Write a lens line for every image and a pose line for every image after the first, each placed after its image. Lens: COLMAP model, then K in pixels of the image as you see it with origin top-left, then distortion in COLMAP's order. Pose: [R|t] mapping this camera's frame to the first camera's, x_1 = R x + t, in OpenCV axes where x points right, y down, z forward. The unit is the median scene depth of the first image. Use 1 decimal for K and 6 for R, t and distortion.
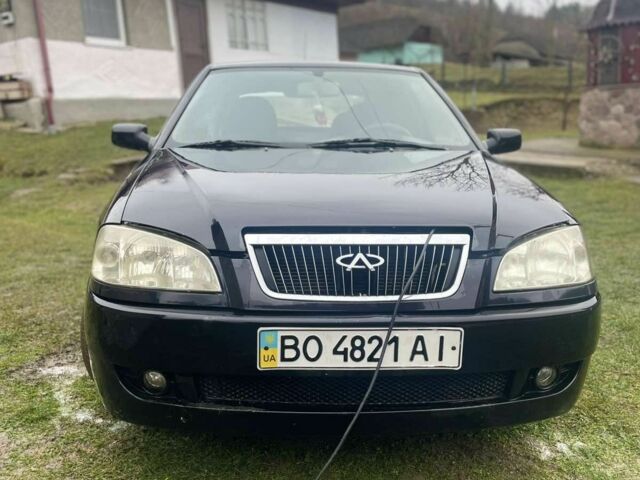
lens RADIAL K [[642.3, 0, 316.3], [0, 642.3, 237.1], [0, 0, 1]] dist [0.049382, -0.019140]
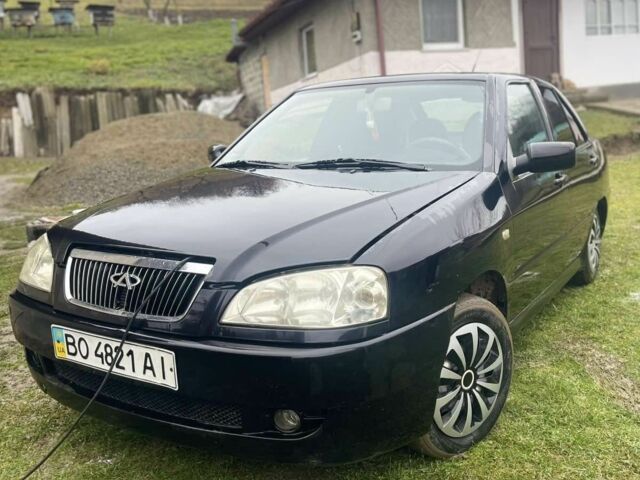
lens RADIAL K [[642.3, 0, 316.3], [0, 642.3, 237.1], [0, 0, 1]] dist [0.049382, -0.019140]
pose [[0.816402, 0.068855, -0.573364, 1.000418], [-0.063530, 0.997549, 0.029337, -0.093673], [0.573979, 0.012475, 0.818775, 0.254244]]
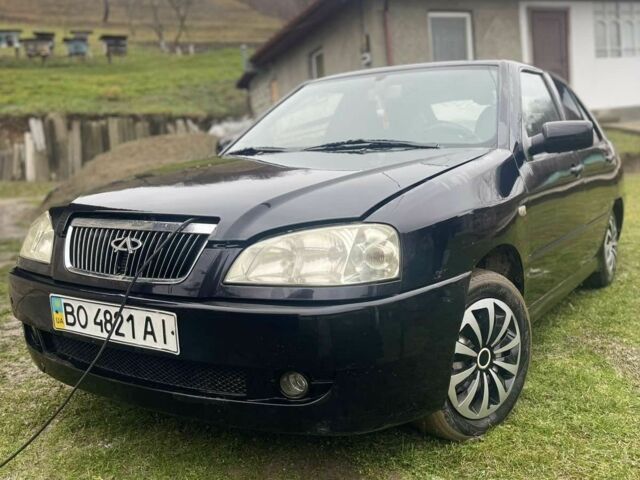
lens RADIAL K [[643.0, 0, 316.5], [0, 643.0, 242.2], [0, 0, 1]] dist [0.046268, -0.012750]
pose [[0.807887, 0.046578, -0.587494, 0.981689], [-0.064067, 0.997905, -0.008986, 0.023272], [0.585845, 0.044899, 0.809179, 0.296752]]
